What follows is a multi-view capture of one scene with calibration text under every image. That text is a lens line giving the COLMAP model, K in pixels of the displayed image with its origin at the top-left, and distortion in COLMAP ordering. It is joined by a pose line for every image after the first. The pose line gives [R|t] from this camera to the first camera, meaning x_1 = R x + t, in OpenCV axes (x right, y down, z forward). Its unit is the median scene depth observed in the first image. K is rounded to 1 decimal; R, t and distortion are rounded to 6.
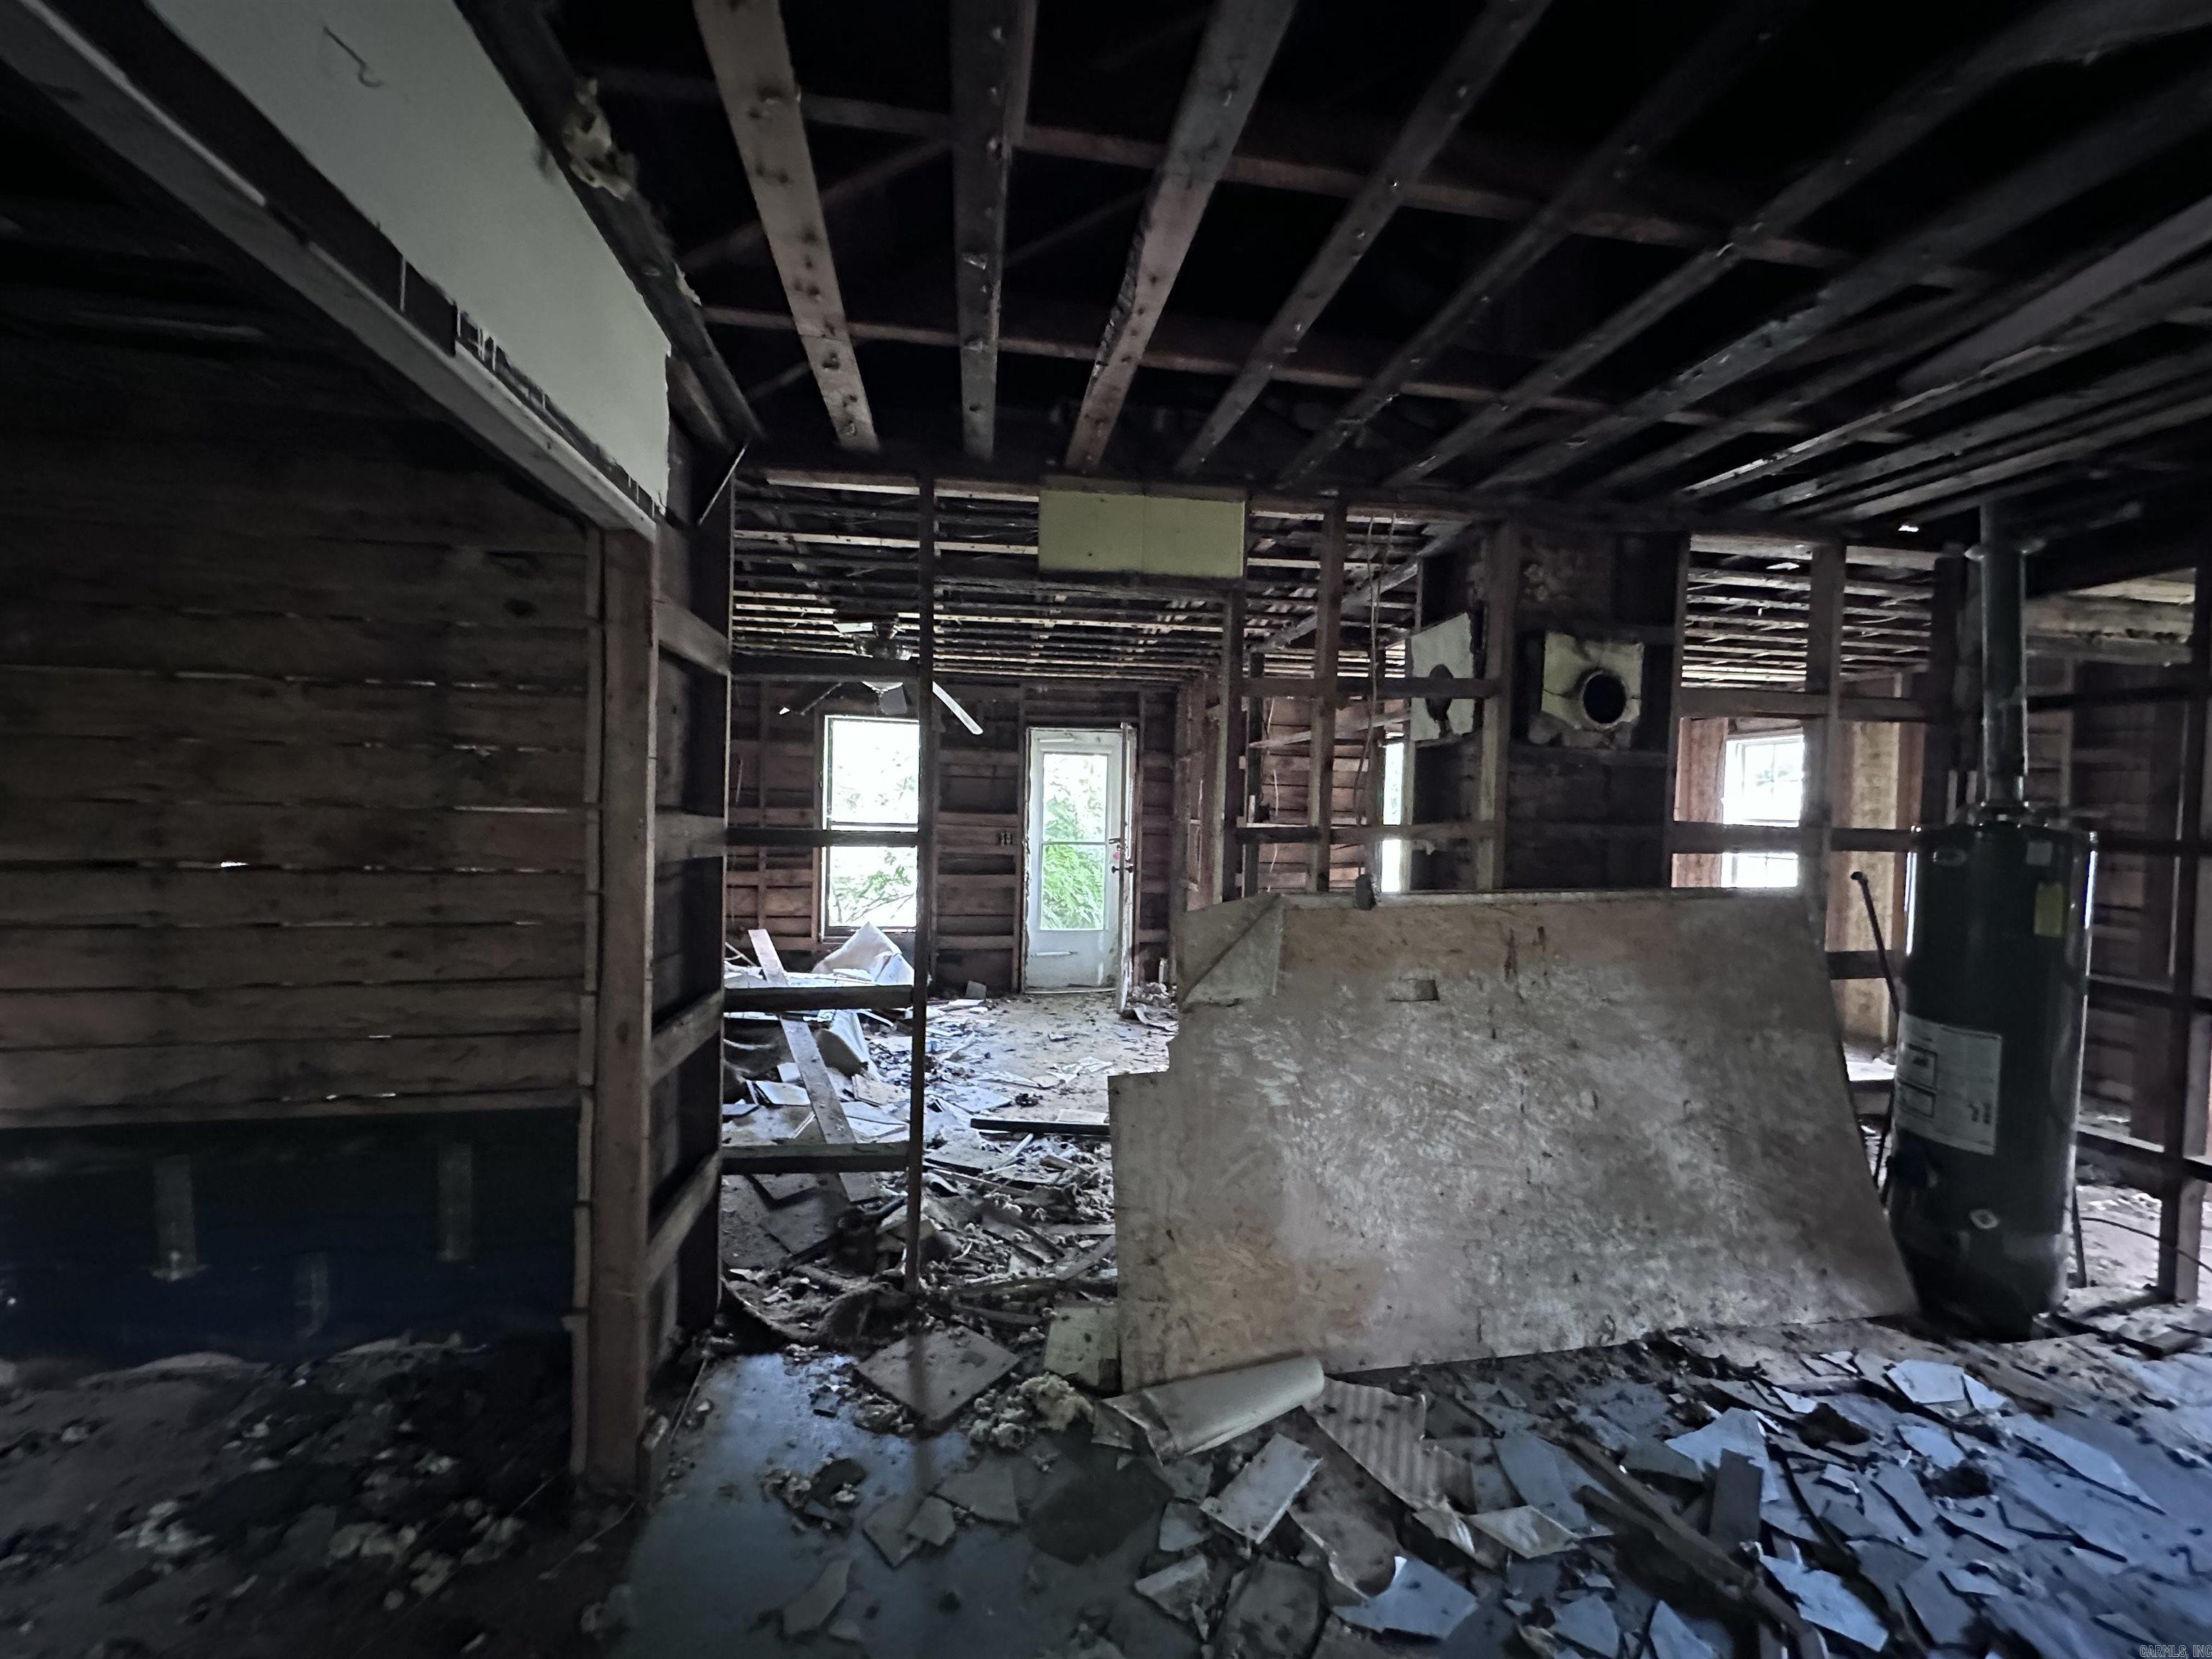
lens RADIAL K [[885.5, 0, 1106.4], [0, 885.5, 828.4], [0, 0, 1]] dist [-0.002814, 0.000690]
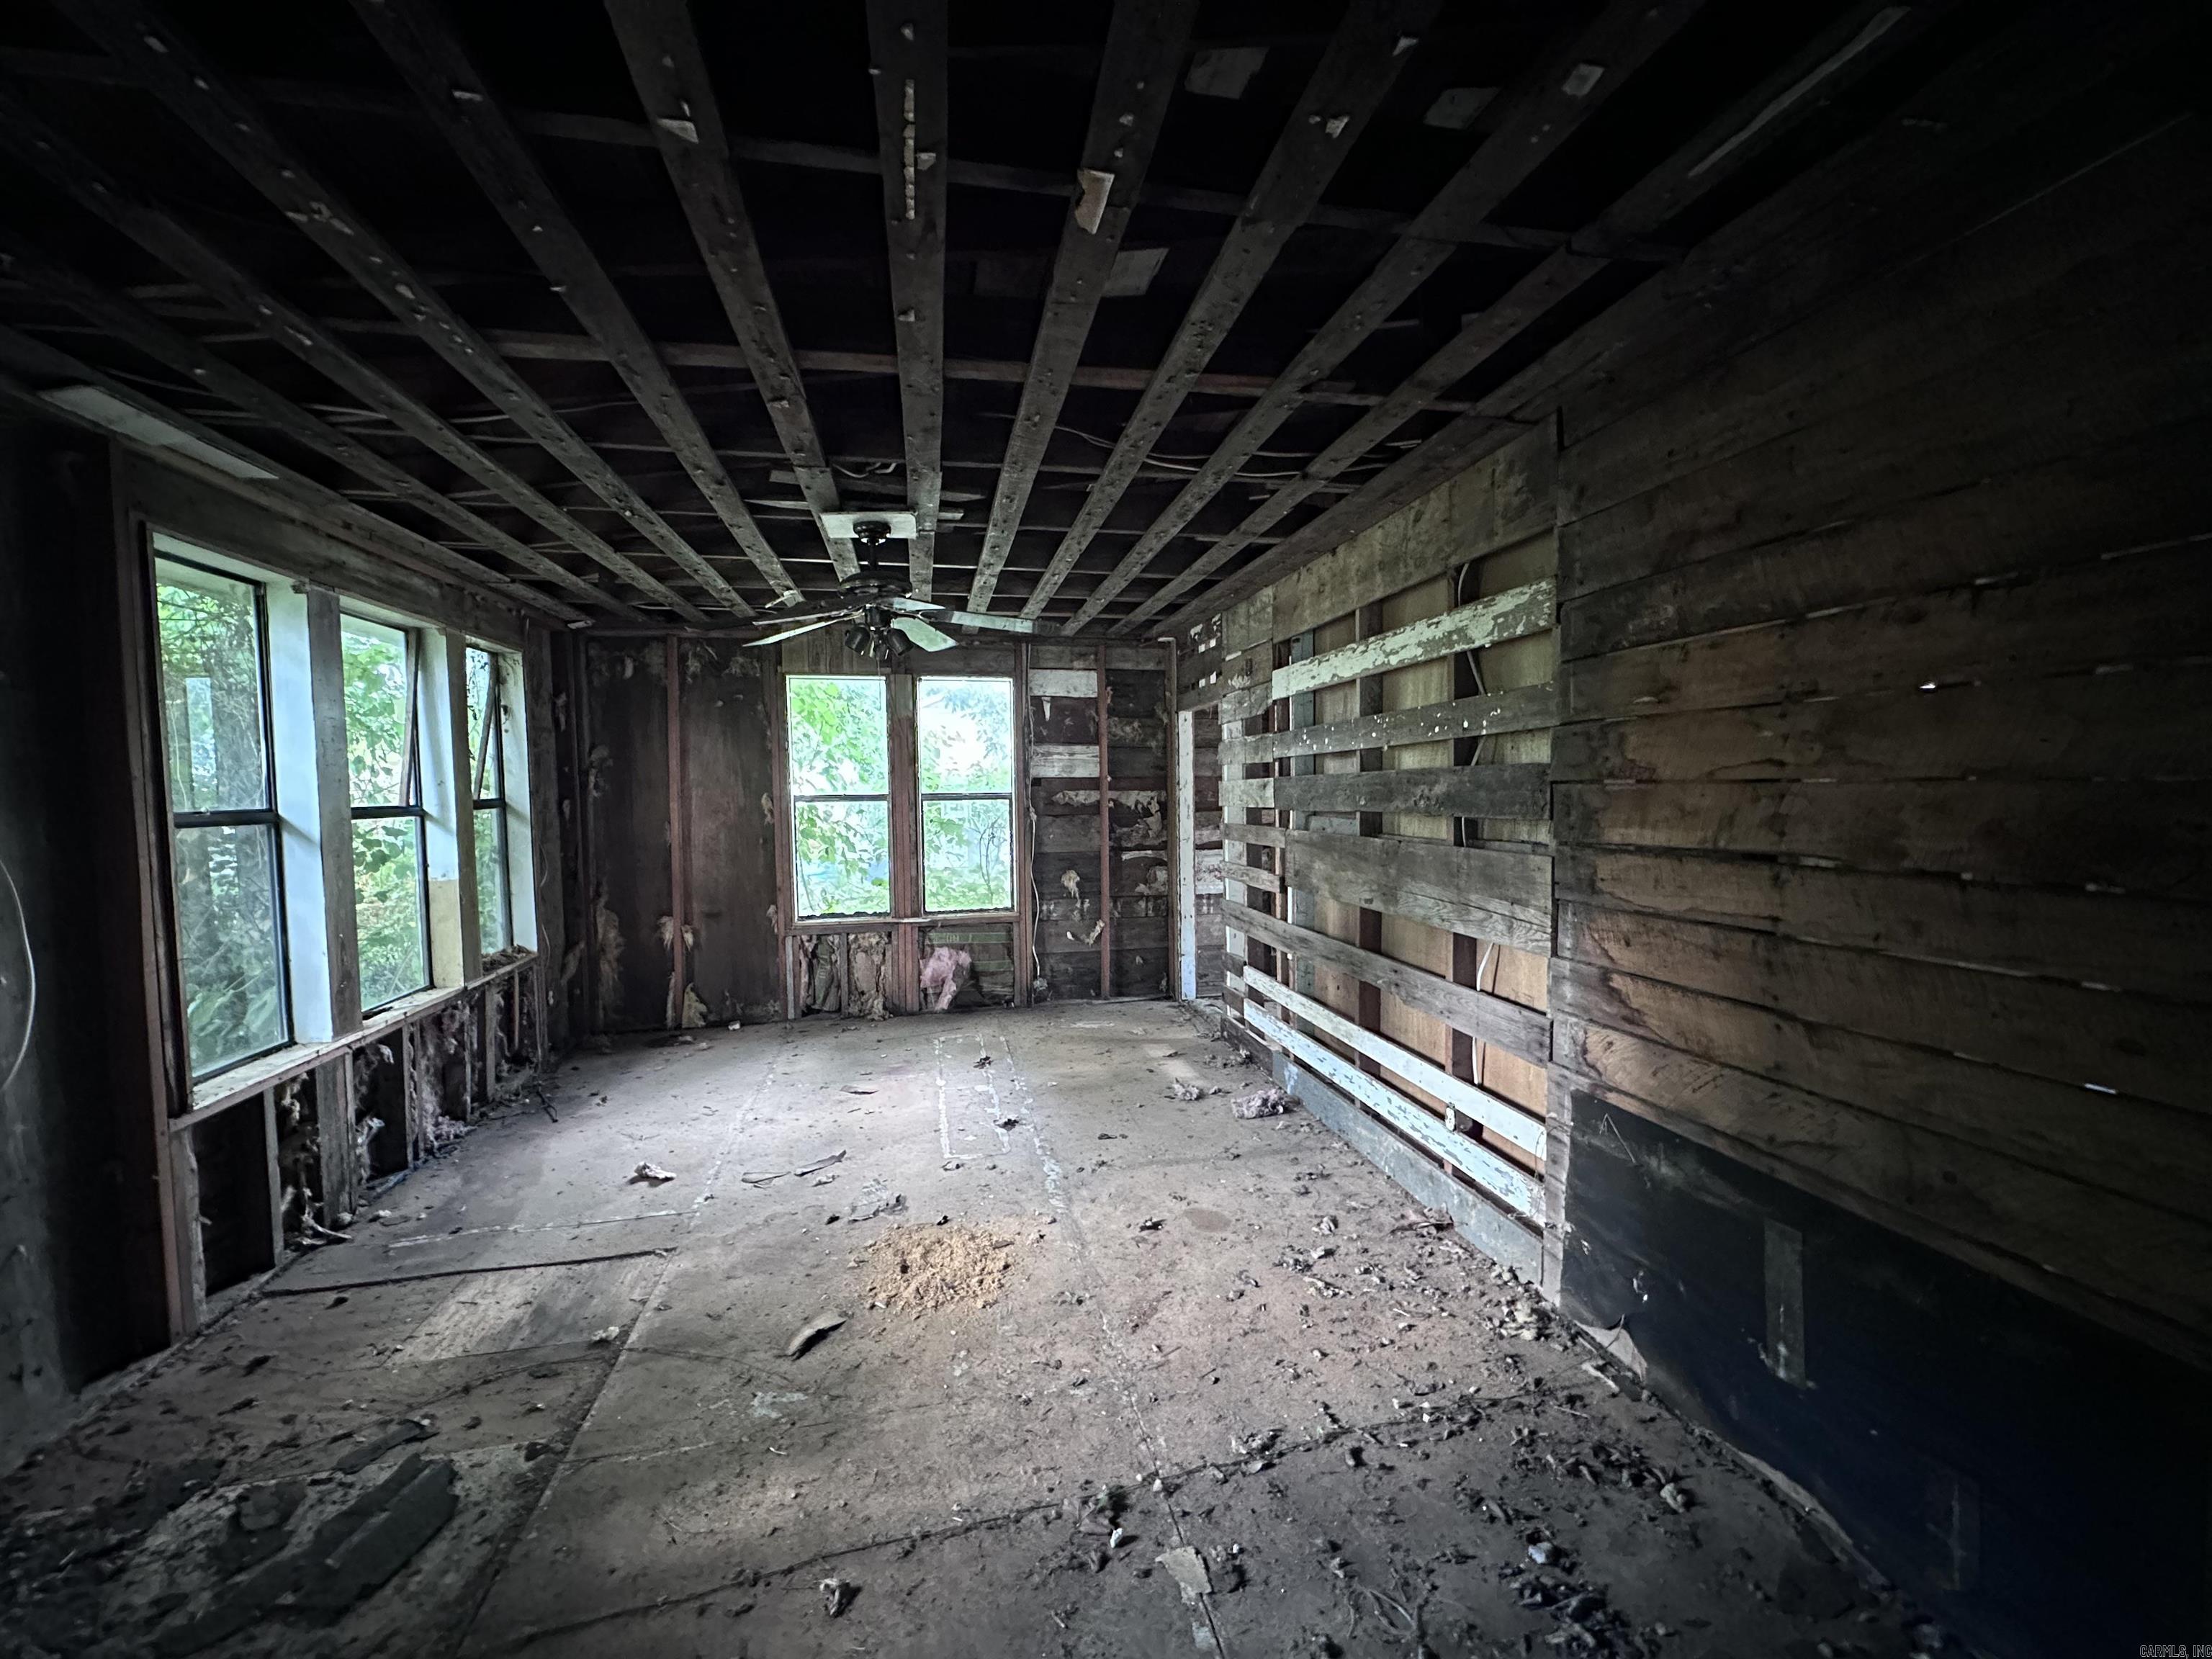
lens RADIAL K [[885.5, 0, 1106.4], [0, 885.5, 828.4], [0, 0, 1]] dist [-0.002814, 0.000690]
pose [[0.027361, 0.026615, -0.999271, -0.257379], [-0.008945, 0.999612, 0.026379, -0.002378], [0.999586, 0.008217, 0.027588, 0.328804]]
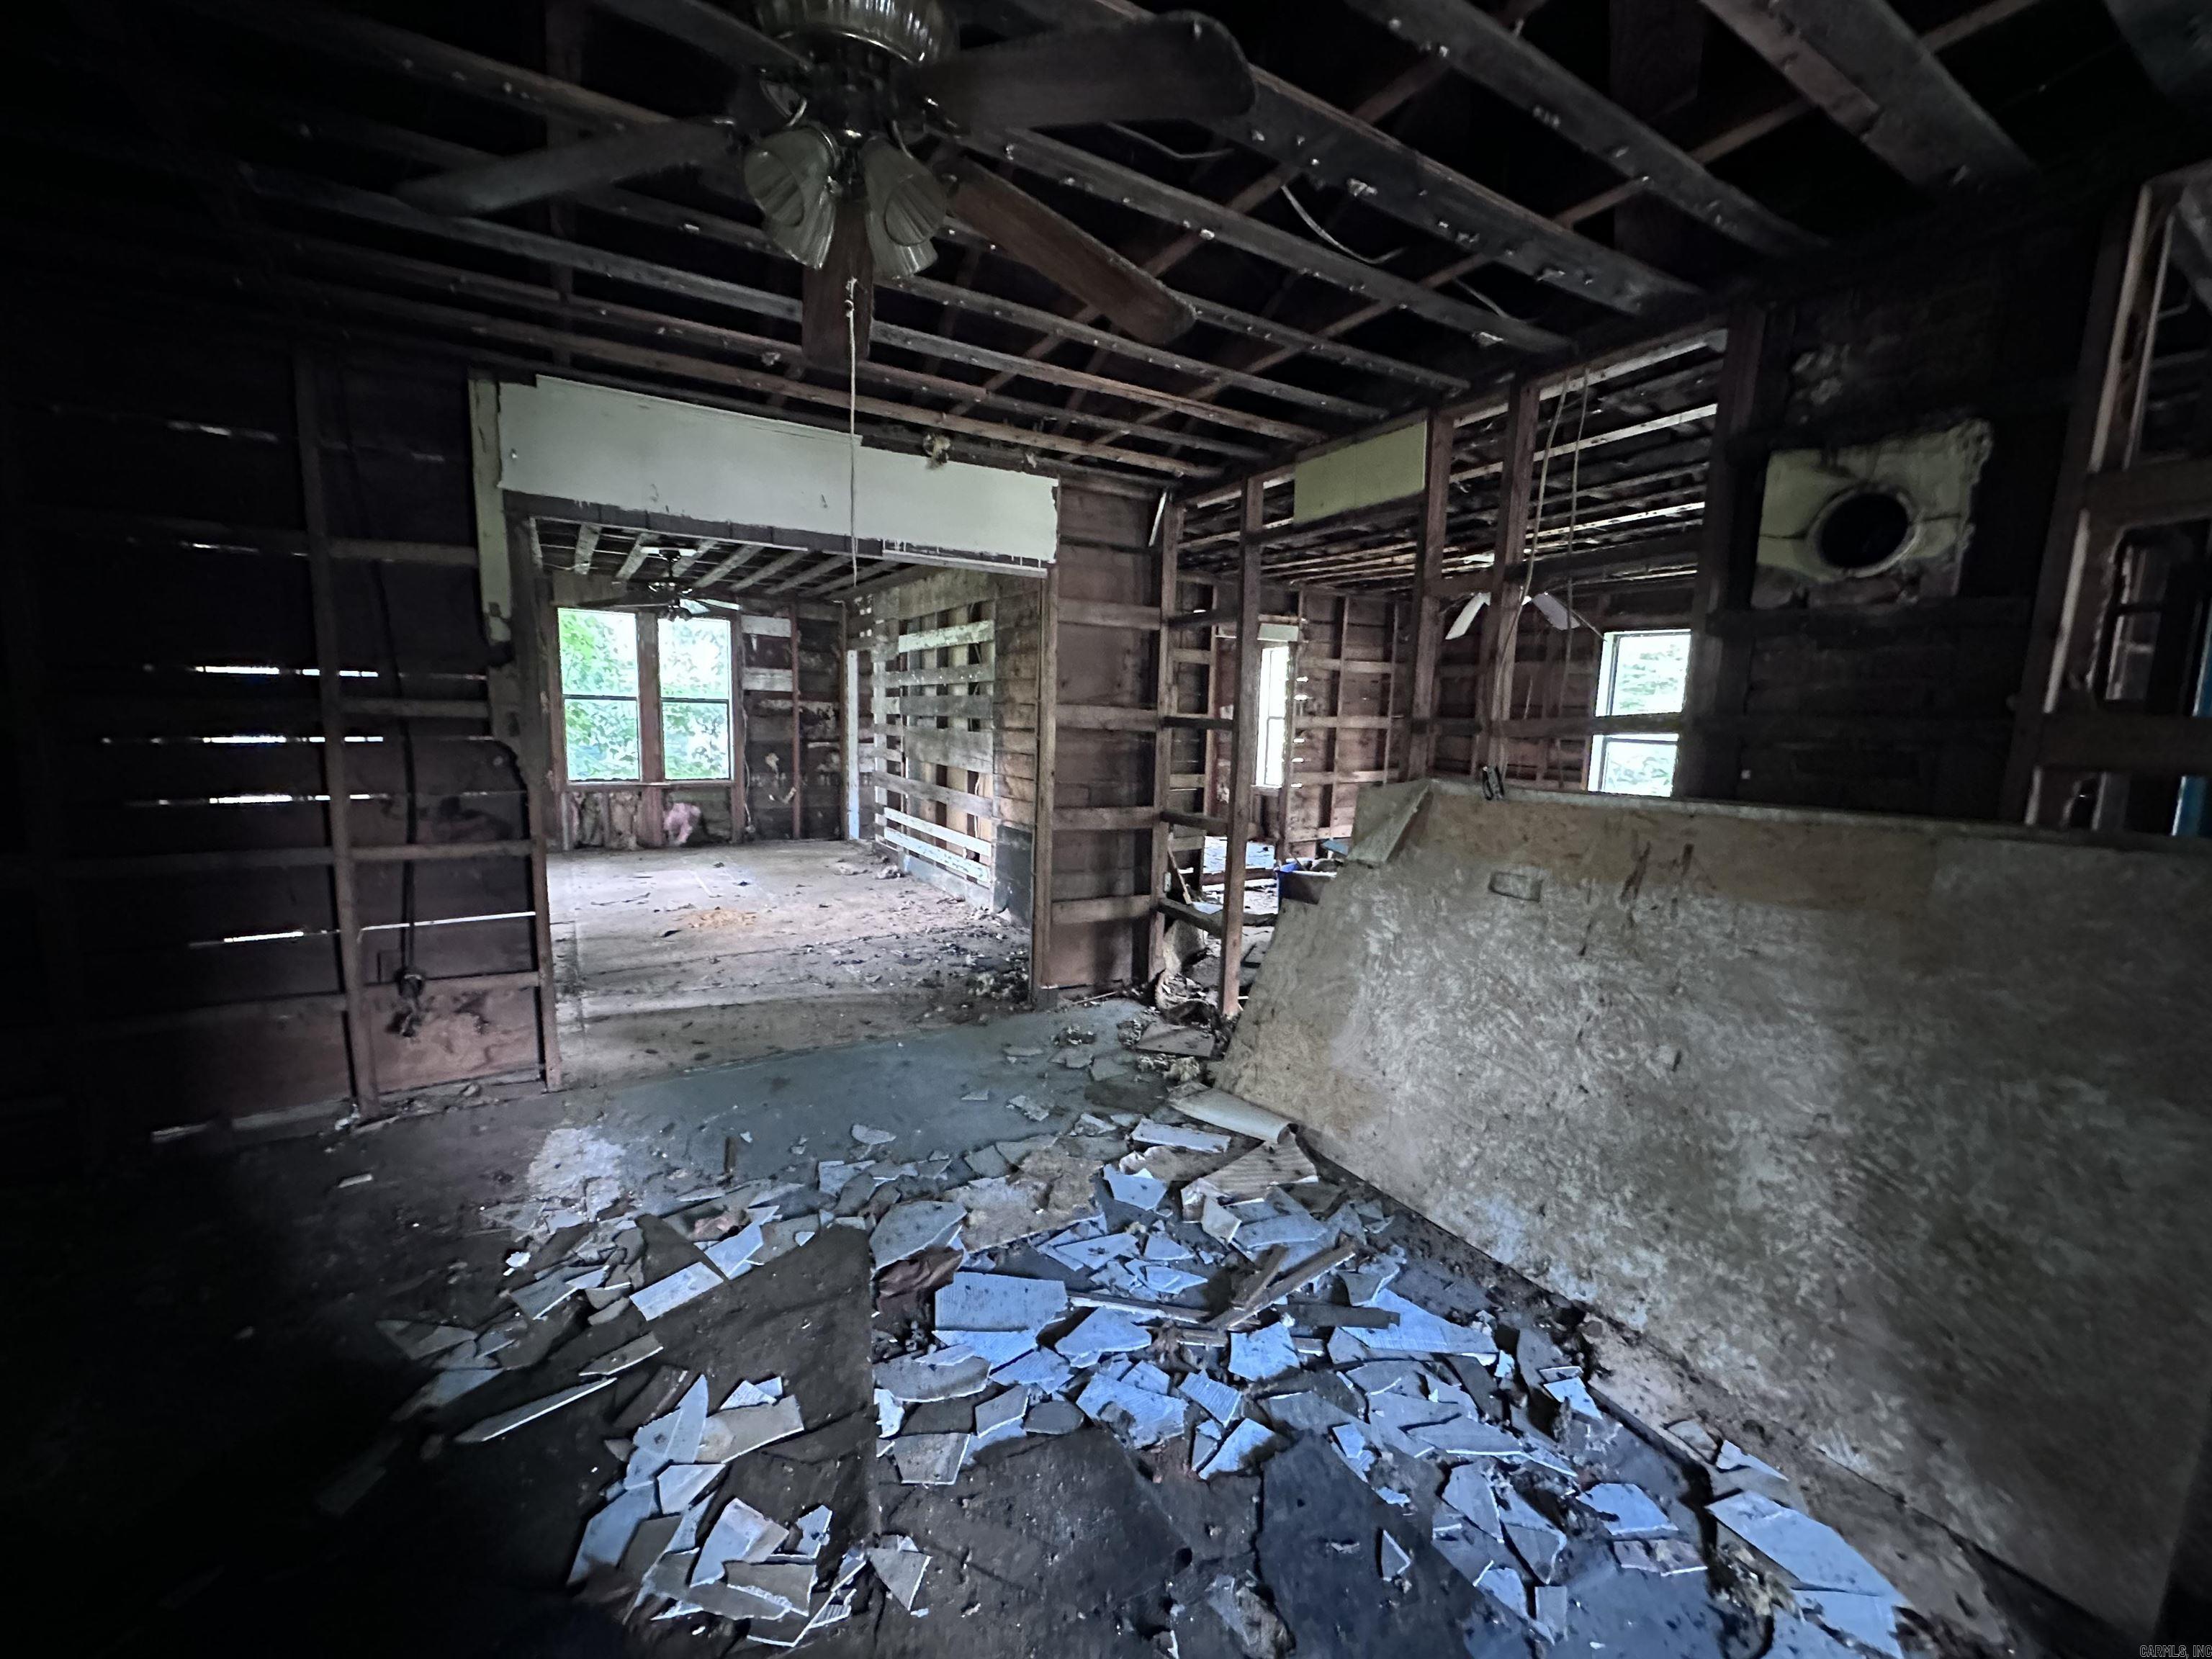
lens RADIAL K [[887.2, 0, 1105.6], [0, 887.2, 826.8], [0, 0, 1]] dist [-0.002440, 0.000223]
pose [[0.362245, 0.111942, -0.925336, 1.187238], [-0.044310, 0.993708, 0.102867, 0.041218], [0.931029, 0.003738, 0.364926, 0.247491]]
